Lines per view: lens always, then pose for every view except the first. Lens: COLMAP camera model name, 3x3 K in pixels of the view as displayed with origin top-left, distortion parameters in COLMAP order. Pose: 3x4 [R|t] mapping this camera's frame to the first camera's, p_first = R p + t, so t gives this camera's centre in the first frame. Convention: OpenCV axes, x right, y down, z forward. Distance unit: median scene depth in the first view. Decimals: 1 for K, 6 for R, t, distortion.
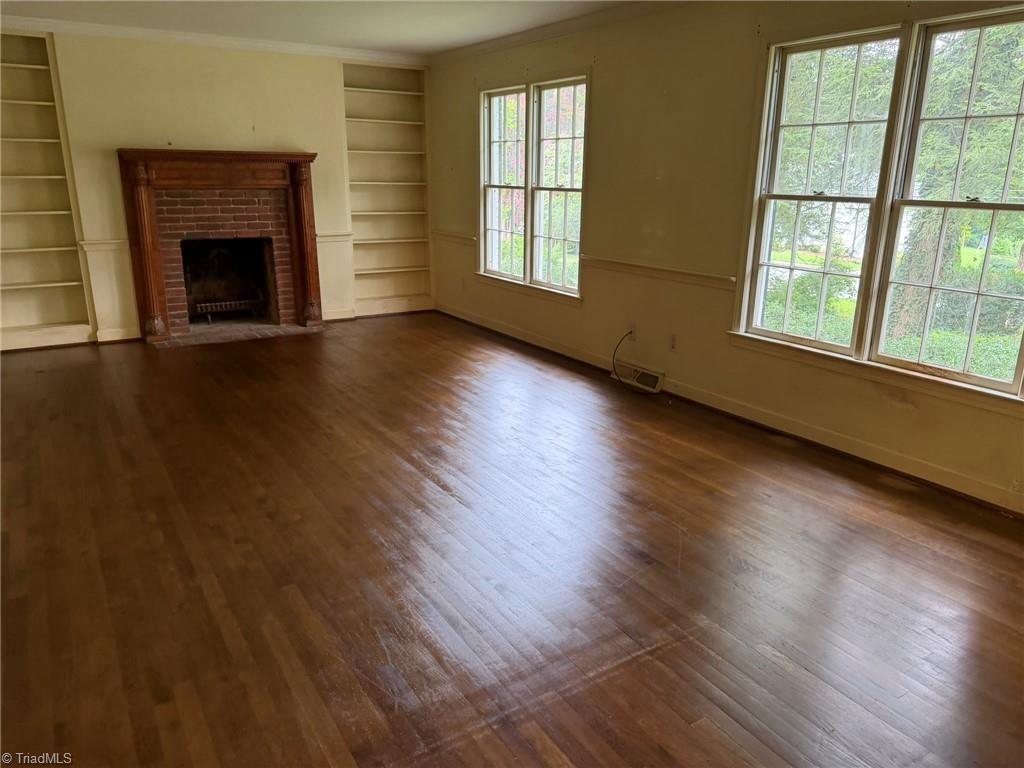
lens RADIAL K [[729.4, 0, 510.0], [0, 729.4, 384.9], [0, 0, 1]] dist [0.004287, -0.014107]
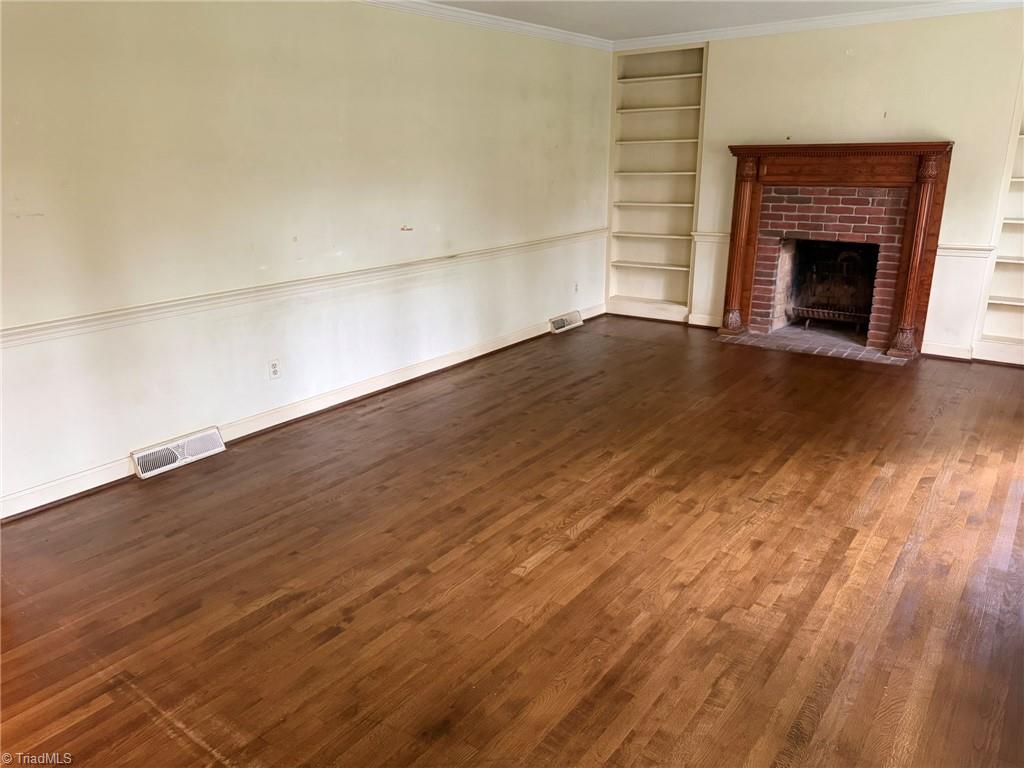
lens RADIAL K [[729.4, 0, 510.6], [0, 729.4, 386.7], [0, 0, 1]] dist [0.004287, -0.014107]
pose [[0.355191, 0.262432, -0.897200, 0.339550], [-0.244105, 0.952522, 0.181976, -0.099681], [0.902359, 0.154375, 0.402388, 0.318091]]
